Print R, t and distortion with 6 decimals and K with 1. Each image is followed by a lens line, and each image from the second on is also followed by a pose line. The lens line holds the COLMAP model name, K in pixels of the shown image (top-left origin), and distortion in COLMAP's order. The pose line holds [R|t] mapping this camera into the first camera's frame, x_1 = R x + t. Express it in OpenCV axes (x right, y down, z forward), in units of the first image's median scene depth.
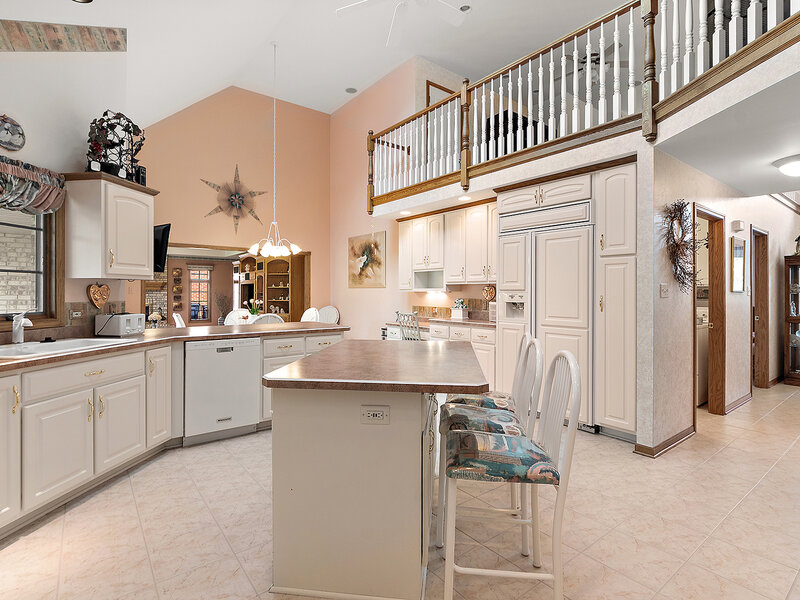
lens RADIAL K [[411.7, 0, 397.8], [0, 411.7, 291.2], [0, 0, 1]] dist [-0.001735, -0.001394]
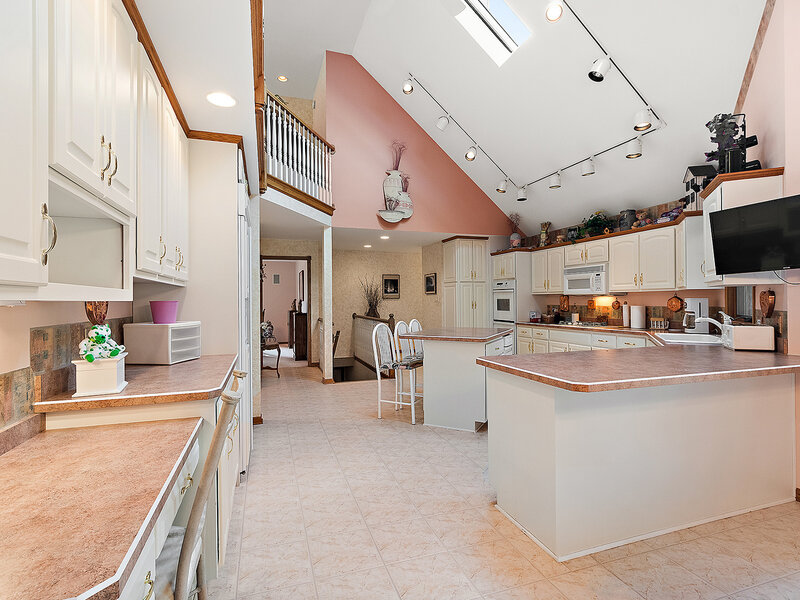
lens RADIAL K [[401.3, 0, 398.1], [0, 401.3, 299.0], [0, 0, 1]] dist [-0.000903, -0.000612]
pose [[-0.944020, 0.005139, 0.329849, -0.139863], [0.003615, 0.999980, -0.005233, 0.001553], [-0.329870, -0.003748, -0.944019, 1.109501]]
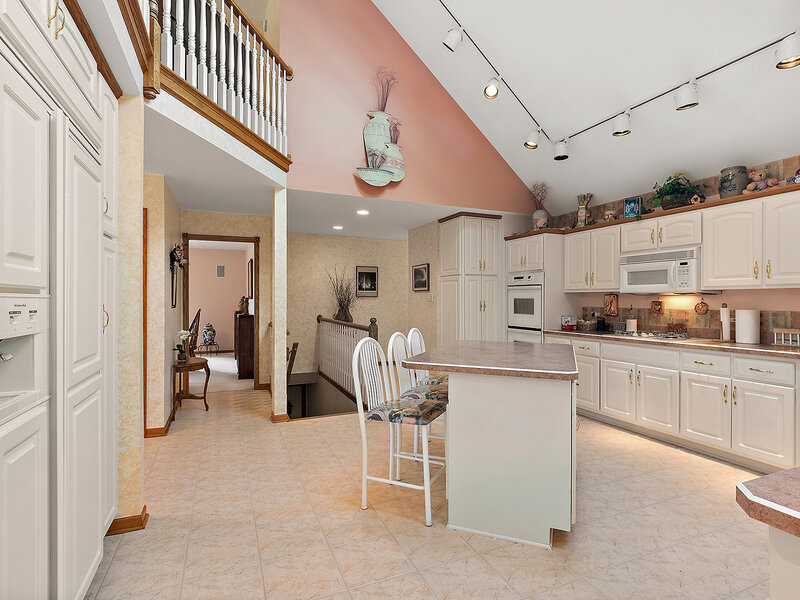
lens RADIAL K [[410.0, 0, 399.5], [0, 410.0, 298.9], [0, 0, 1]] dist [-0.005134, -0.001685]
pose [[-0.968740, -0.003684, 0.248052, -0.006763], [-0.004773, 0.999981, -0.003789, 0.002150], [-0.248034, -0.004854, -0.968739, 0.834242]]
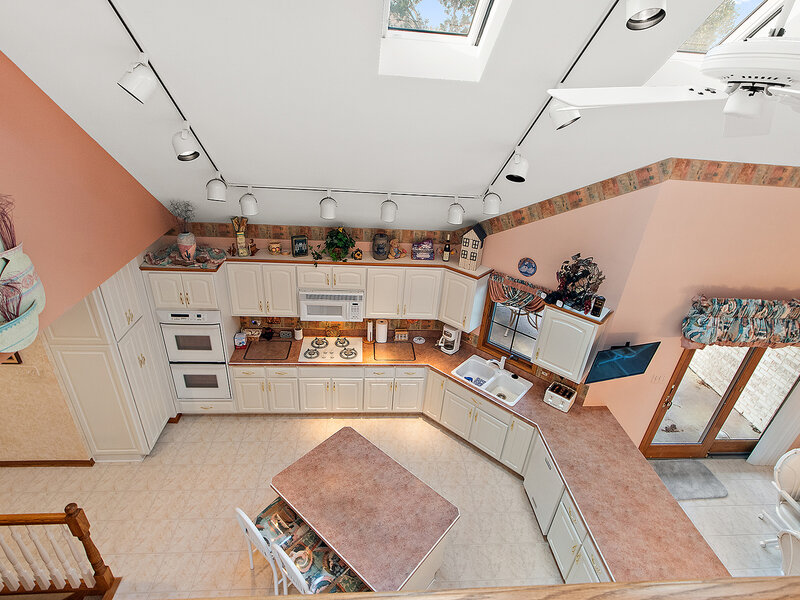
lens RADIAL K [[410.0, 0, 399.5], [0, 410.0, 298.9], [0, 0, 1]] dist [-0.005134, -0.001685]
pose [[-0.544868, 0.354604, -0.759852, 0.298168], [-0.062104, 0.886626, 0.458299, -0.436227], [0.836219, 0.296902, -0.461072, 0.591073]]
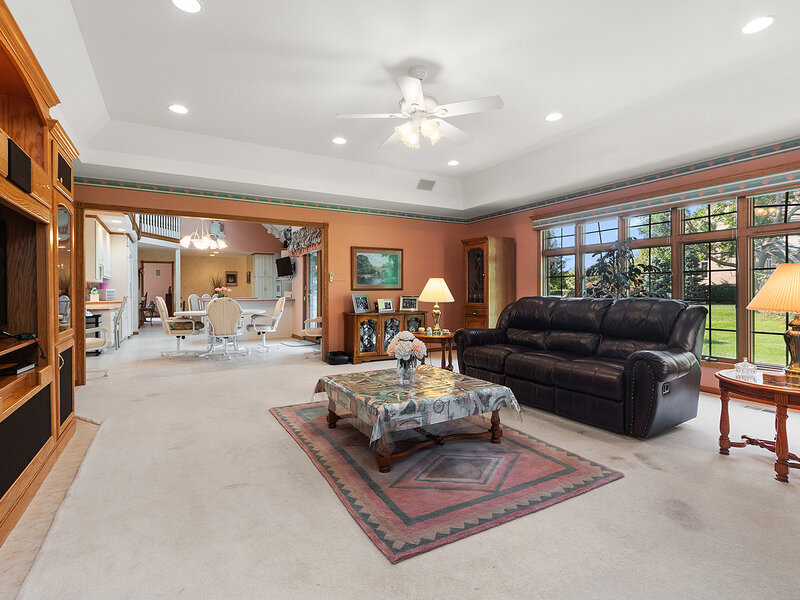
lens RADIAL K [[411.7, 0, 397.8], [0, 411.7, 291.2], [0, 0, 1]] dist [-0.001735, -0.001394]
pose [[-0.990302, 0.002186, 0.138917, -1.017226], [0.001710, 0.999992, -0.003545, 0.035329], [-0.138923, -0.003273, -0.990298, 2.102918]]
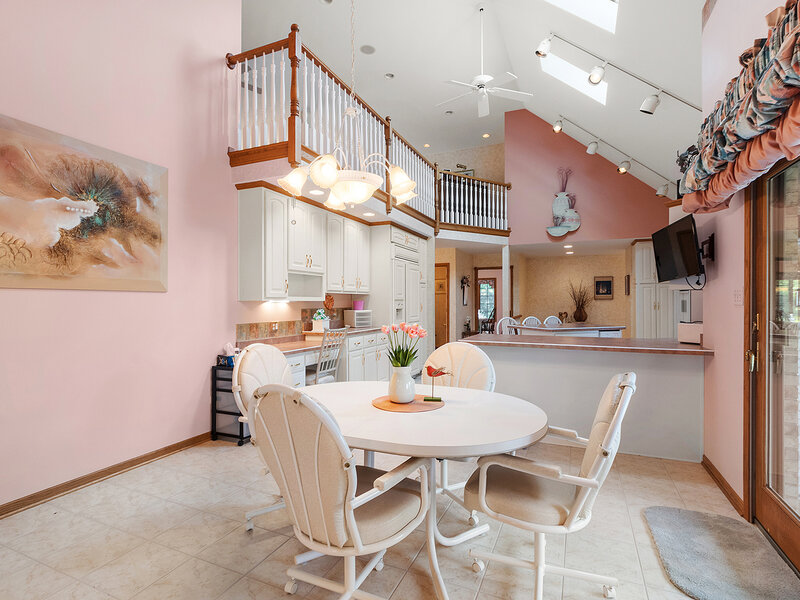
lens RADIAL K [[410.0, 0, 399.5], [0, 410.0, 298.9], [0, 0, 1]] dist [-0.005134, -0.001685]
pose [[-0.480029, 0.004094, 0.877243, -0.663242], [-0.002546, 0.999978, -0.006060, 0.001358], [-0.877249, -0.005142, -0.480008, 1.177456]]
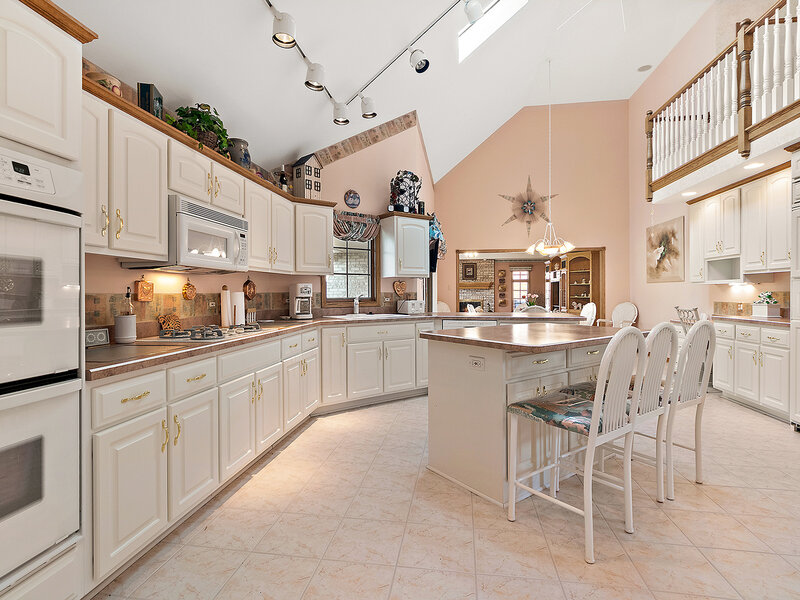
lens RADIAL K [[407.7, 0, 392.1], [0, 407.7, 294.4], [0, 0, 1]] dist [-0.002447, -0.000826]
pose [[0.681567, -0.001314, -0.731754, 0.213311], [0.006029, 0.999975, 0.003820, 0.014893], [0.731731, -0.007016, 0.681558, -0.047698]]
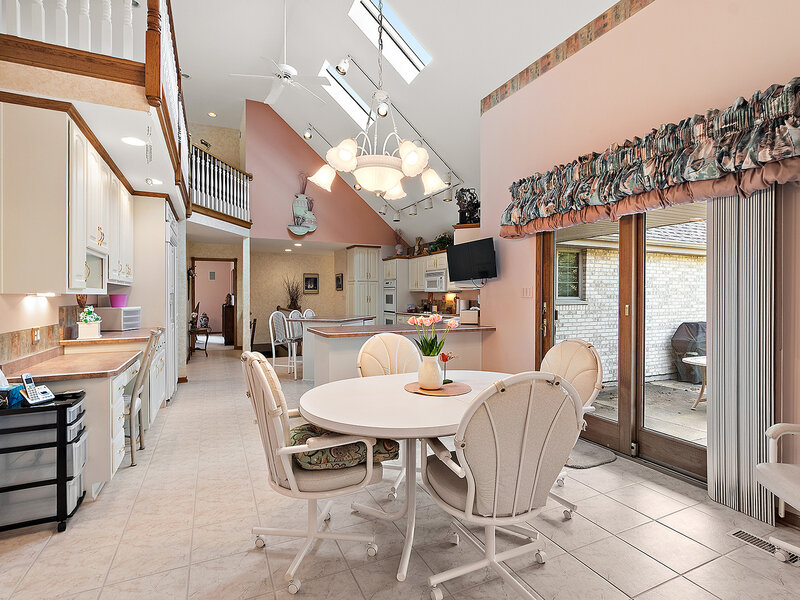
lens RADIAL K [[403.1, 0, 401.2], [0, 403.1, 295.4], [0, 0, 1]] dist [0.000389, 0.000044]
pose [[-0.976751, -0.001643, 0.214373, -0.405522], [-0.002214, 0.999995, -0.002423, 0.002602], [-0.214368, -0.002841, -0.976749, 1.375685]]
